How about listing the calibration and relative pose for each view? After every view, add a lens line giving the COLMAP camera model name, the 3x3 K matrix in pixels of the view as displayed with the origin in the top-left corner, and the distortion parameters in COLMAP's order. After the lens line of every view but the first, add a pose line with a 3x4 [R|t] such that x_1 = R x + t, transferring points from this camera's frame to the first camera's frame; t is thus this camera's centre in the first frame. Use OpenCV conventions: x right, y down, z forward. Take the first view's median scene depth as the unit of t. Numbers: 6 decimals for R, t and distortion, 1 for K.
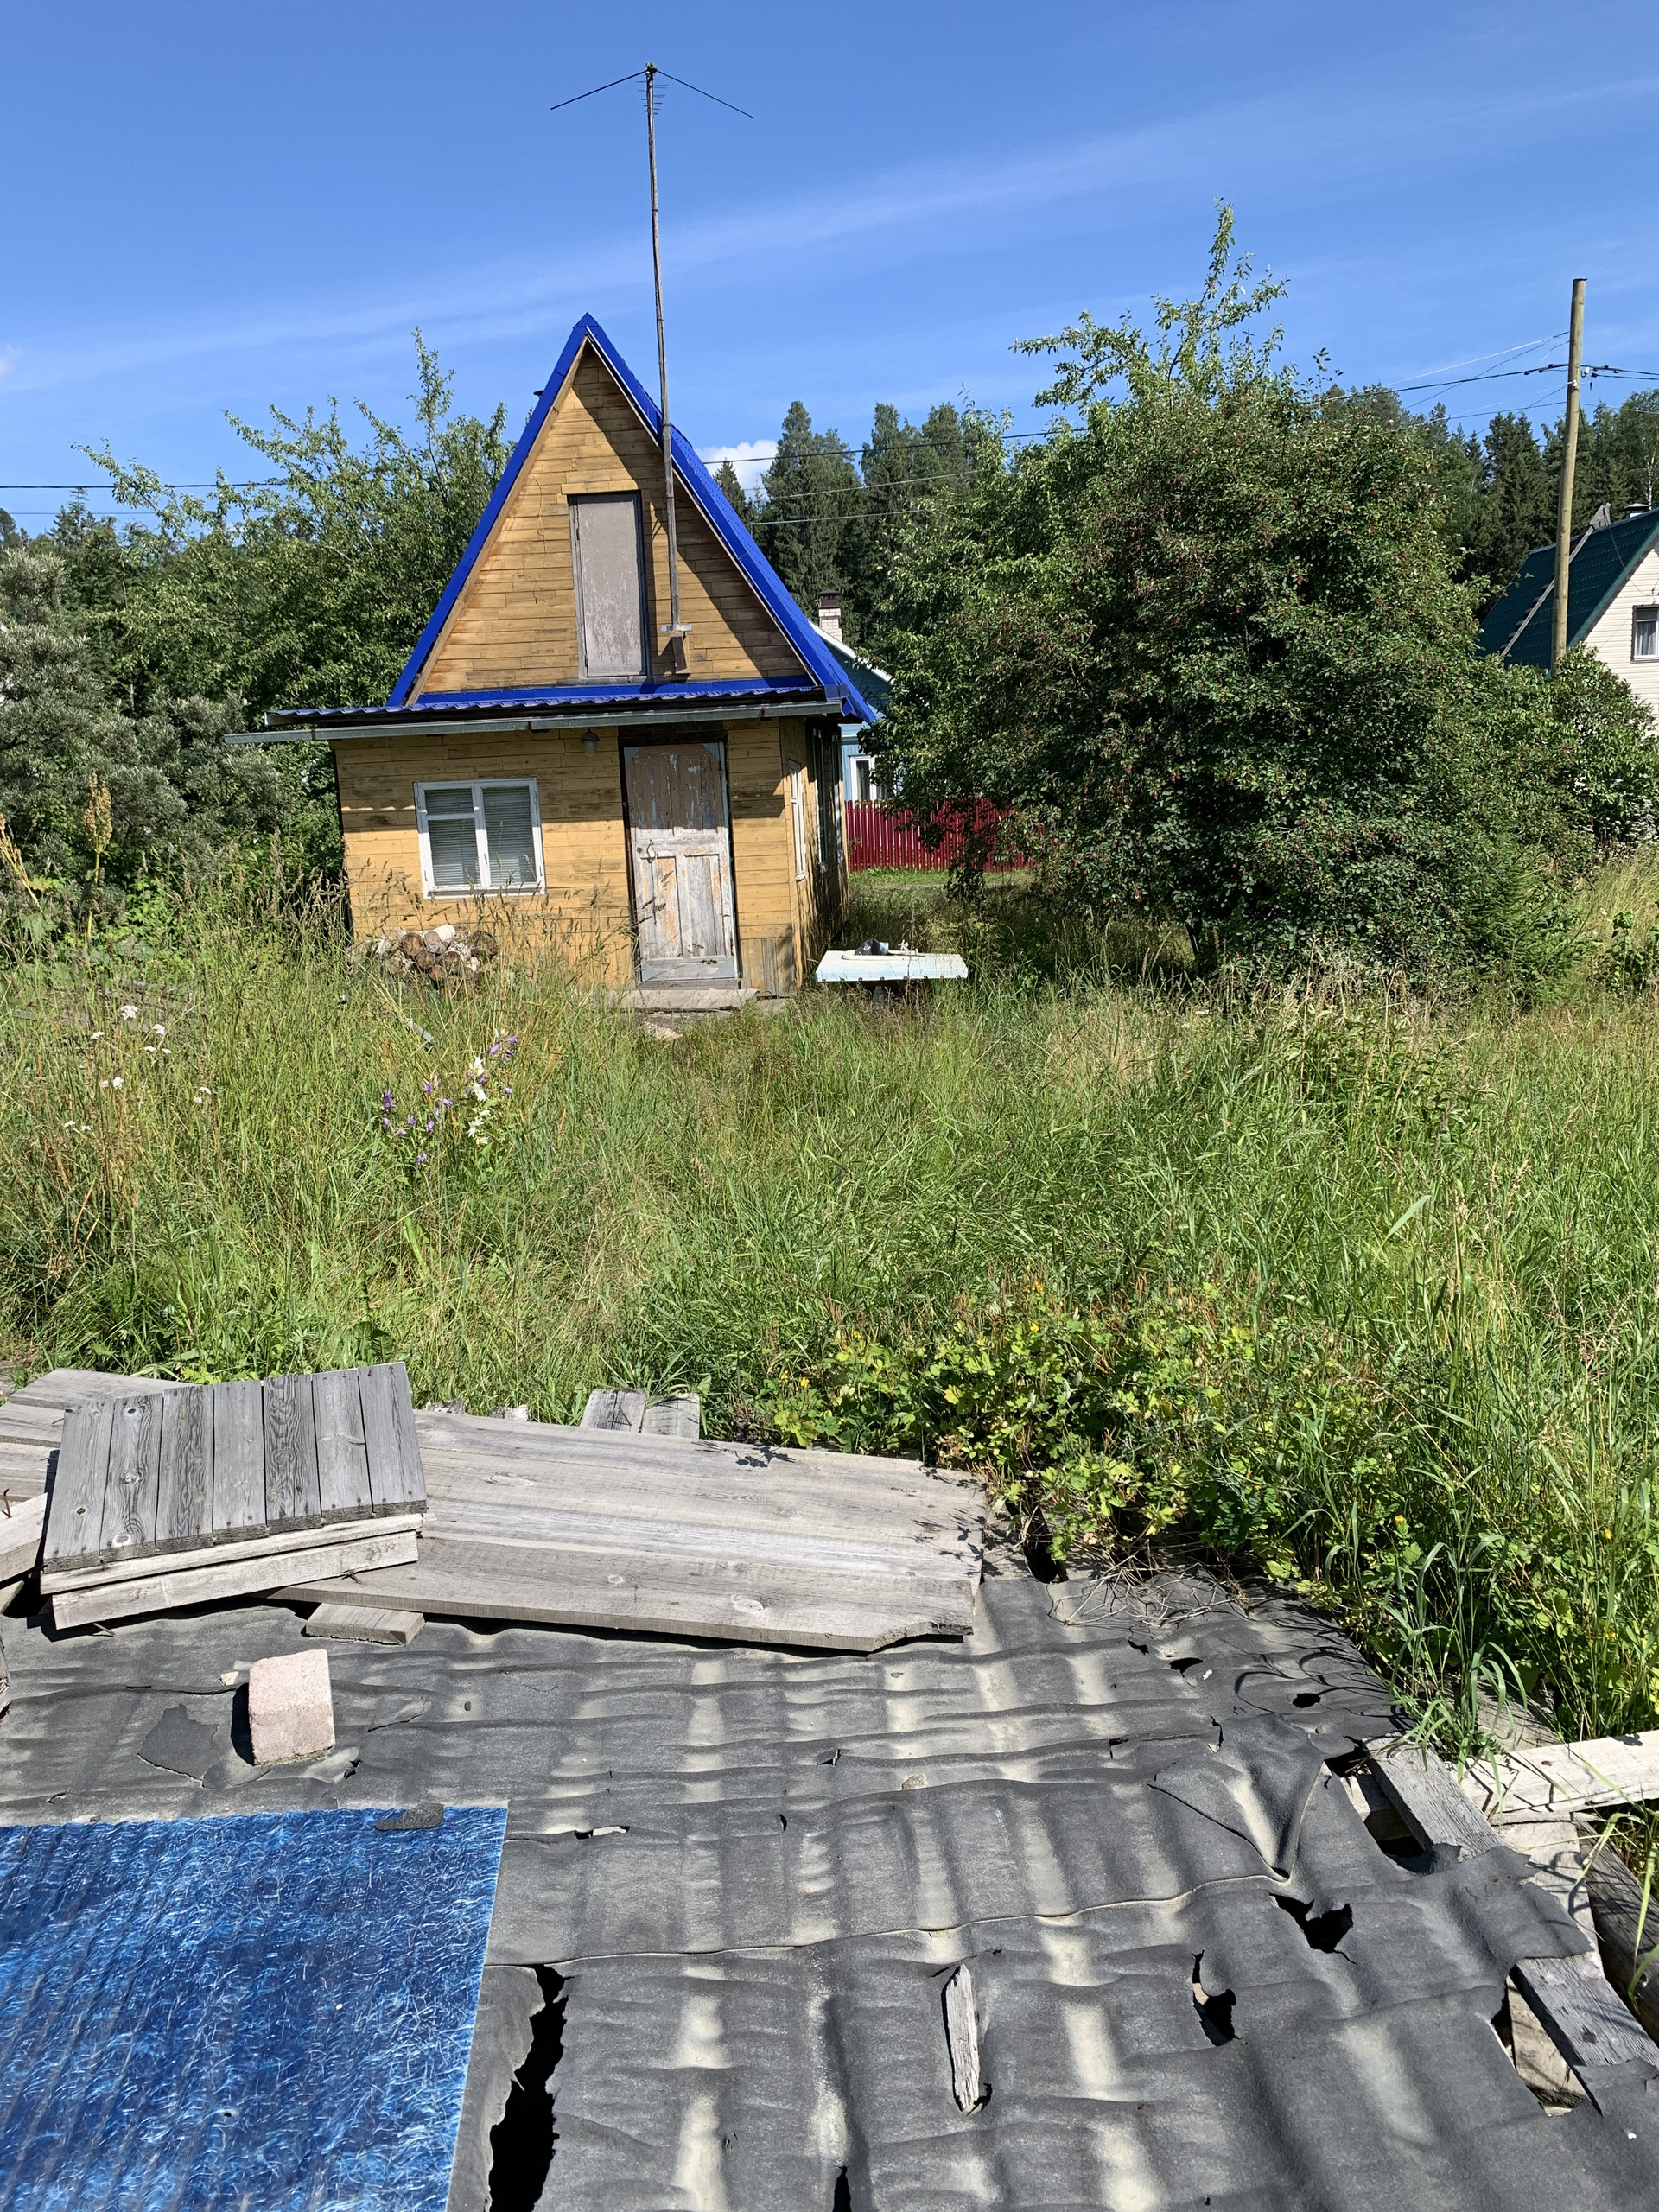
lens RADIAL K [[1729.5, 0, 827.2], [0, 1729.5, 1098.6], [0, 0, 1]] dist [0.046815, -0.047095]
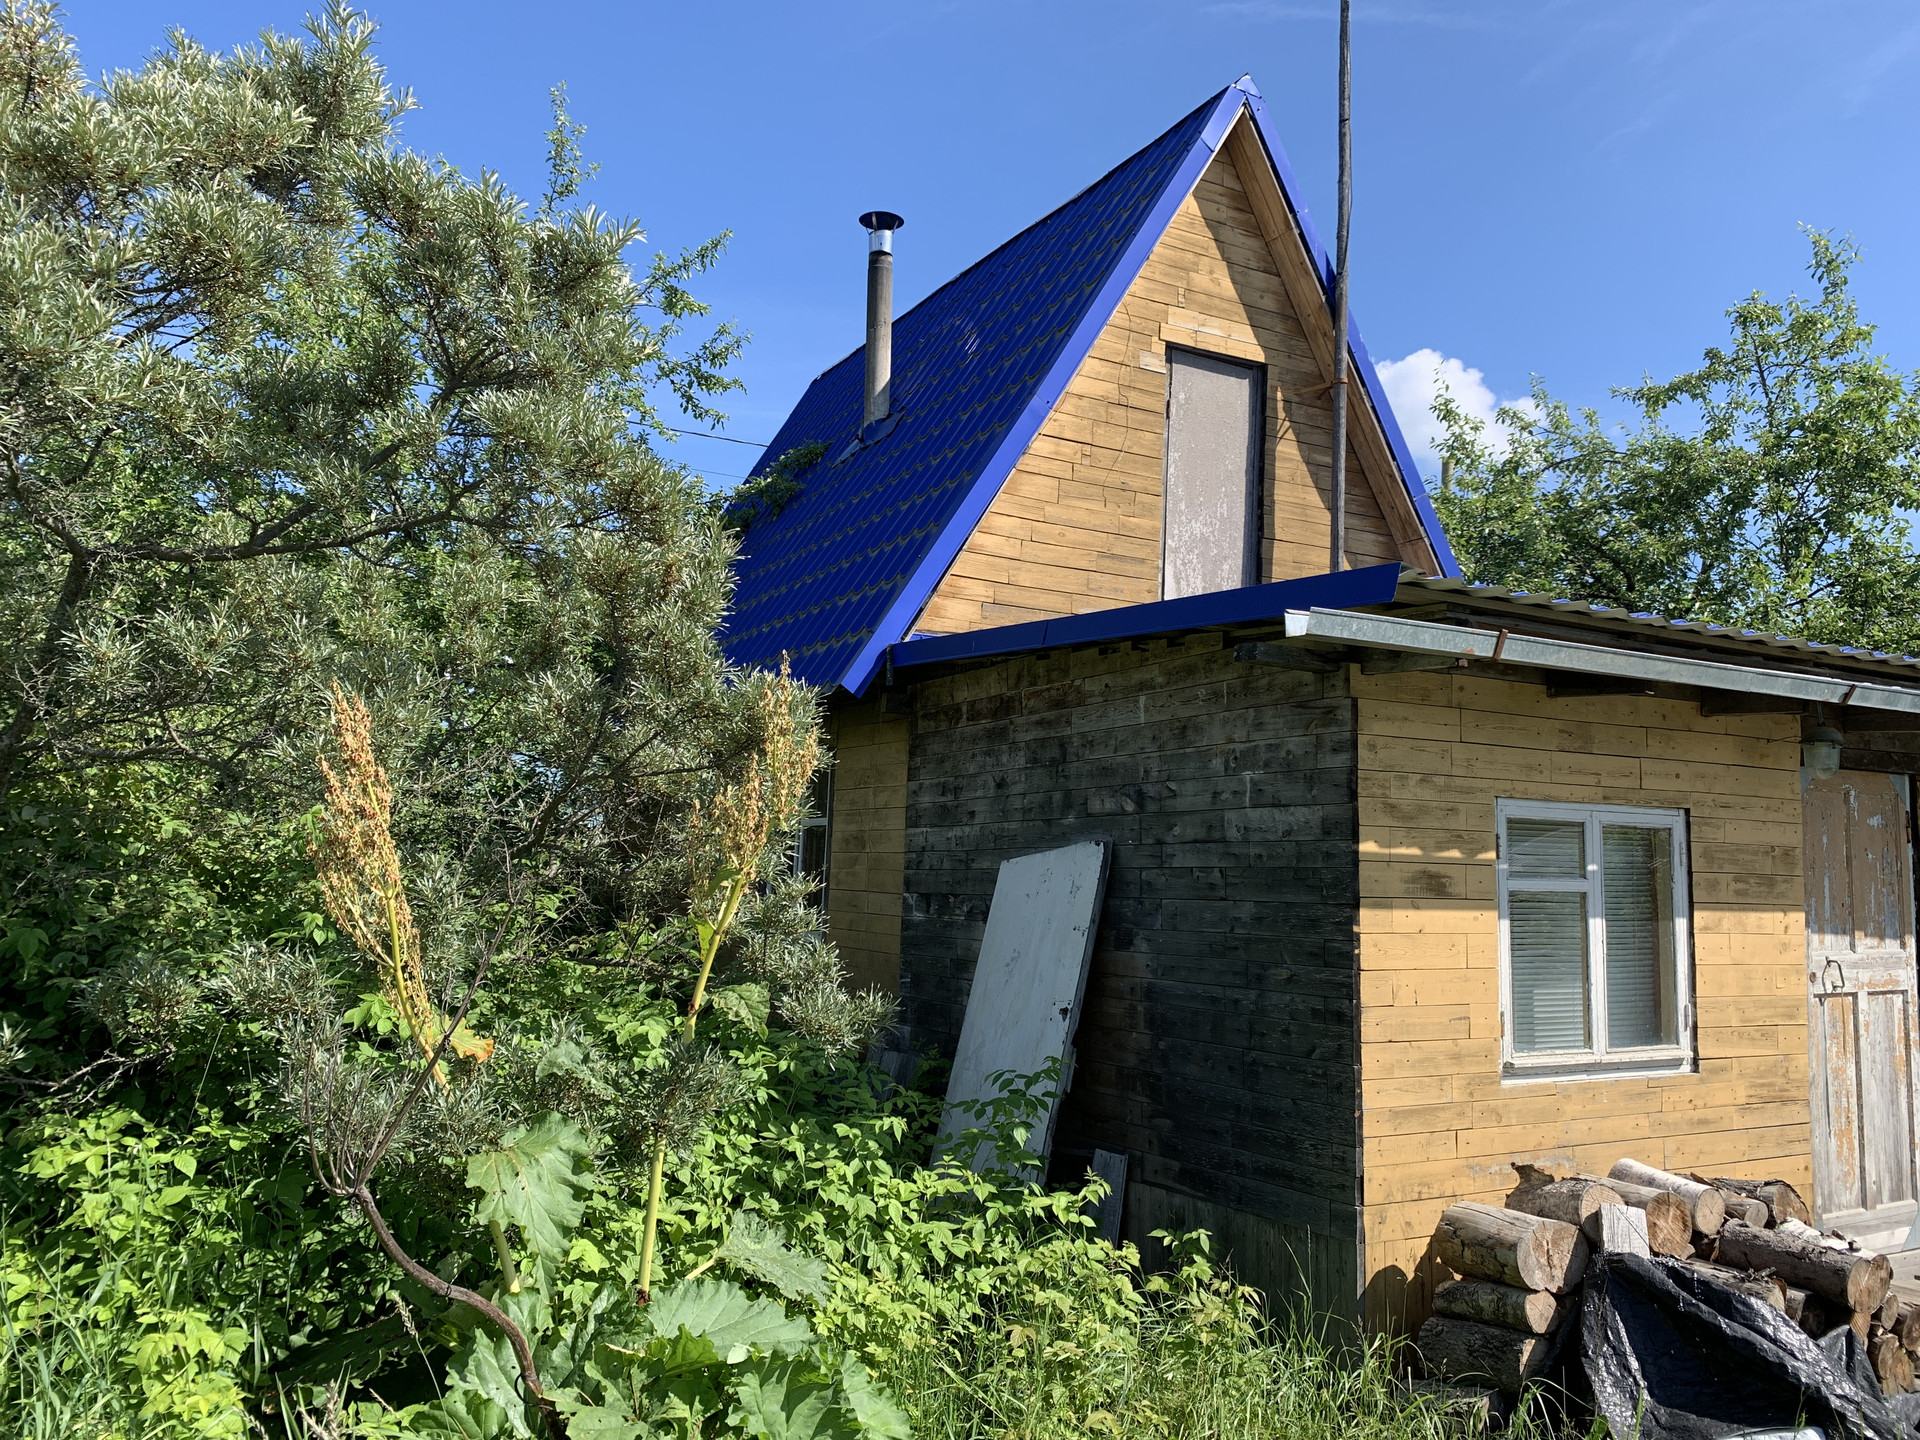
lens RADIAL K [[1501.2, 0, 974.4], [0, 1501.2, 733.2], [0, 0, 1]] dist [0.046815, -0.047095]
pose [[0.844767, 0.114084, 0.522833, -0.528152], [0.030933, 0.964968, -0.260538, -0.105611], [-0.534240, 0.236267, 0.811644, 0.762858]]
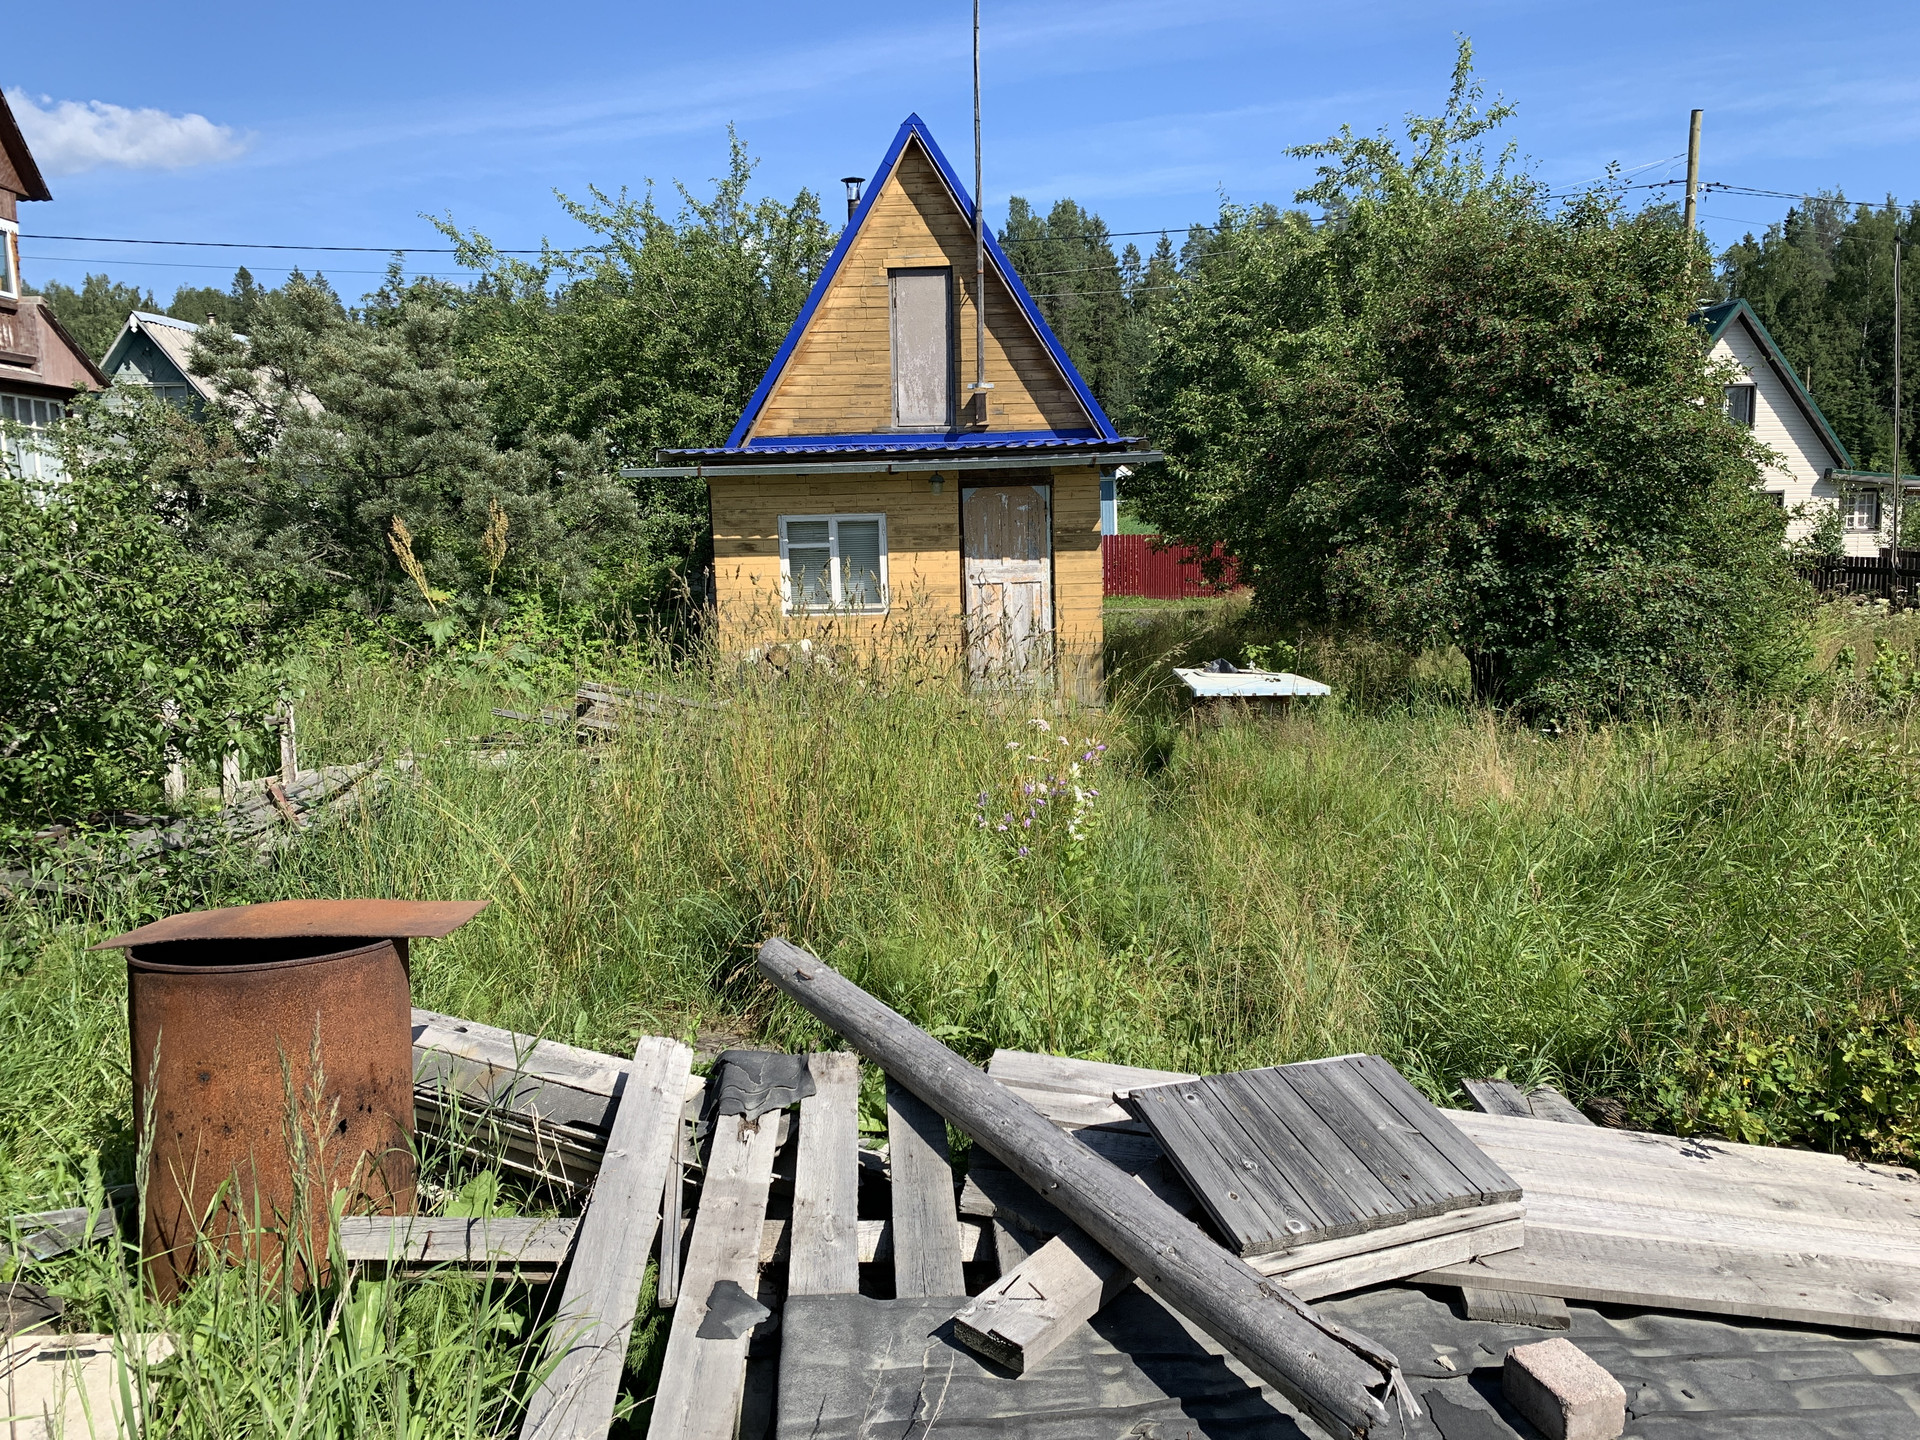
lens RADIAL K [[1501.2, 0, 980.2], [0, 1501.2, 740.8], [0, 0, 1]] dist [0.046815, -0.047095]
pose [[0.999439, 0.018006, 0.028224, -0.129108], [-0.017040, 0.999273, -0.034105, -0.001893], [-0.028818, 0.033605, 0.999020, 0.014127]]
